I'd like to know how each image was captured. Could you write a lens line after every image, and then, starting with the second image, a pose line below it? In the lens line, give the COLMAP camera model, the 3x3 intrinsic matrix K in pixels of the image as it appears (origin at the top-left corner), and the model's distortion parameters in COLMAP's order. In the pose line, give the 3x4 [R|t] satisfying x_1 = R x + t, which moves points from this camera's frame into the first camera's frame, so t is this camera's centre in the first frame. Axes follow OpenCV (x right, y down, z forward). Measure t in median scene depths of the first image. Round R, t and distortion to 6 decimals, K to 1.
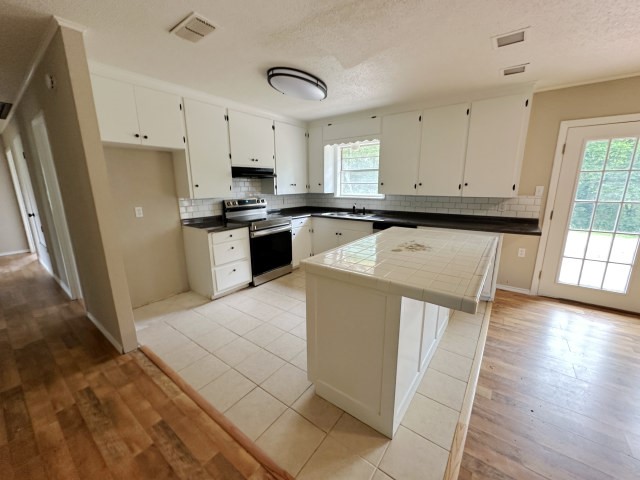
lens RADIAL K [[257.0, 0, 319.1], [0, 257.0, 239.5], [0, 0, 1]] dist [-0.000969, -0.000034]
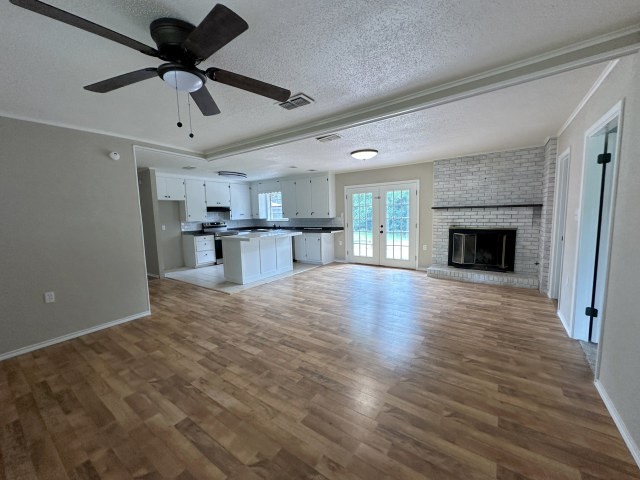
lens RADIAL K [[257.0, 0, 320.5], [0, 257.0, 240.3], [0, 0, 1]] dist [-0.000969, -0.000034]
pose [[0.999478, -0.022308, 0.023375, 0.501491], [0.024752, 0.993612, -0.110101, 0.229725], [-0.020770, 0.110622, 0.993646, -1.011148]]
